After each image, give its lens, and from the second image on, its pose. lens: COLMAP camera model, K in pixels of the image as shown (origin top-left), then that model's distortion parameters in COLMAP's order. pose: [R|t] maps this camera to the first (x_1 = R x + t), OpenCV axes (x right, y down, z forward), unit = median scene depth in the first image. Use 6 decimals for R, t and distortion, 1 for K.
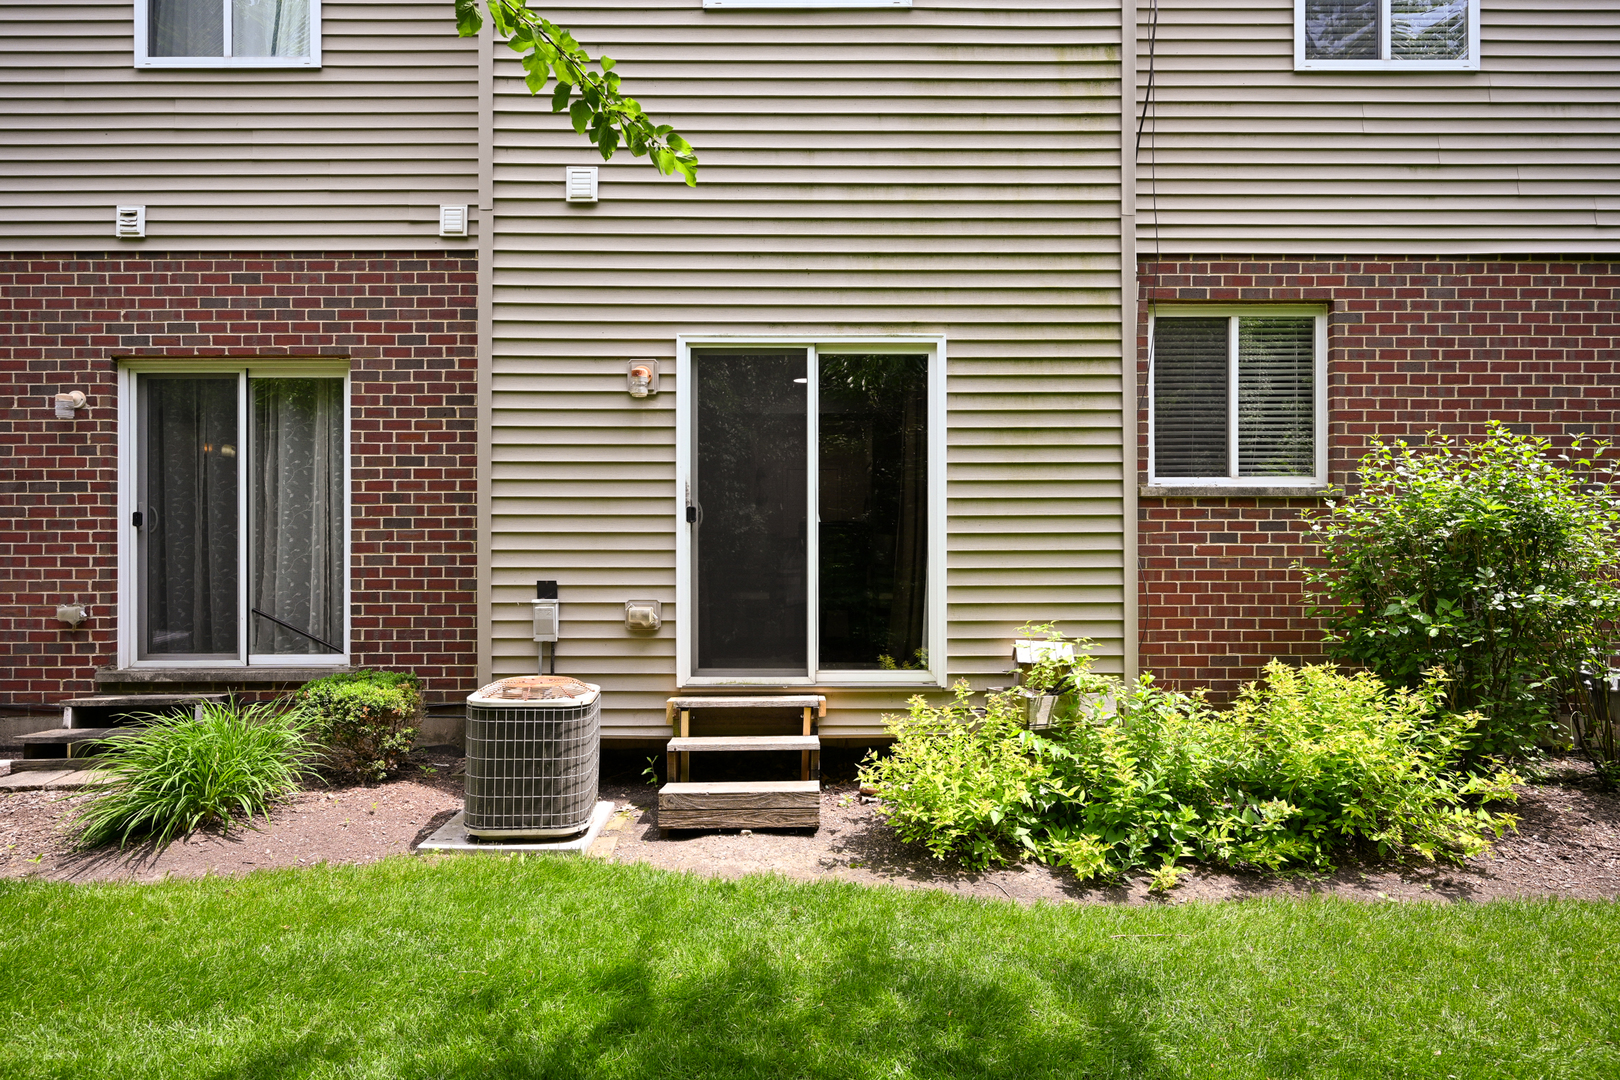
lens RADIAL K [[841.0, 0, 809.9], [0, 841.0, 543.2], [0, 0, 1]] dist [0.002550, -0.000367]
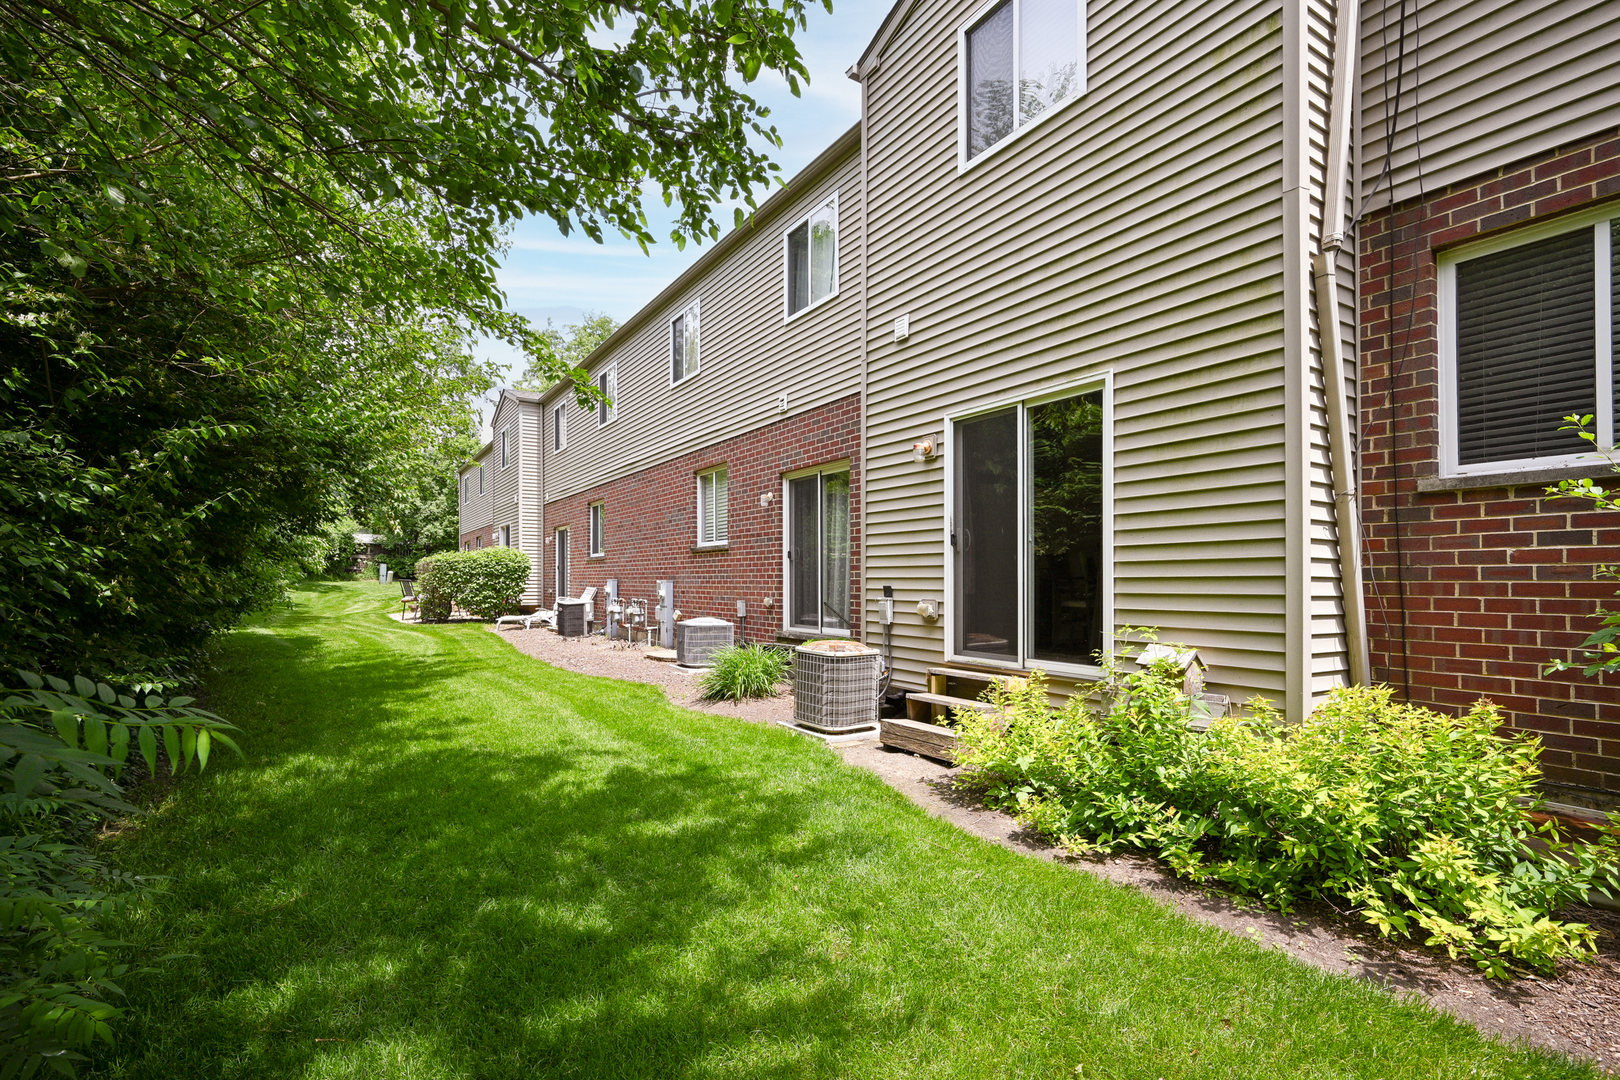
lens RADIAL K [[746.6, 0, 809.7], [0, 746.6, 576.3], [0, 0, 1]] dist [-0.001406, 0.000189]
pose [[0.537066, -0.003836, -0.843531, 0.783755], [0.006328, 0.999980, -0.000518, 0.026009], [0.843516, -0.005060, 0.537080, 0.124226]]
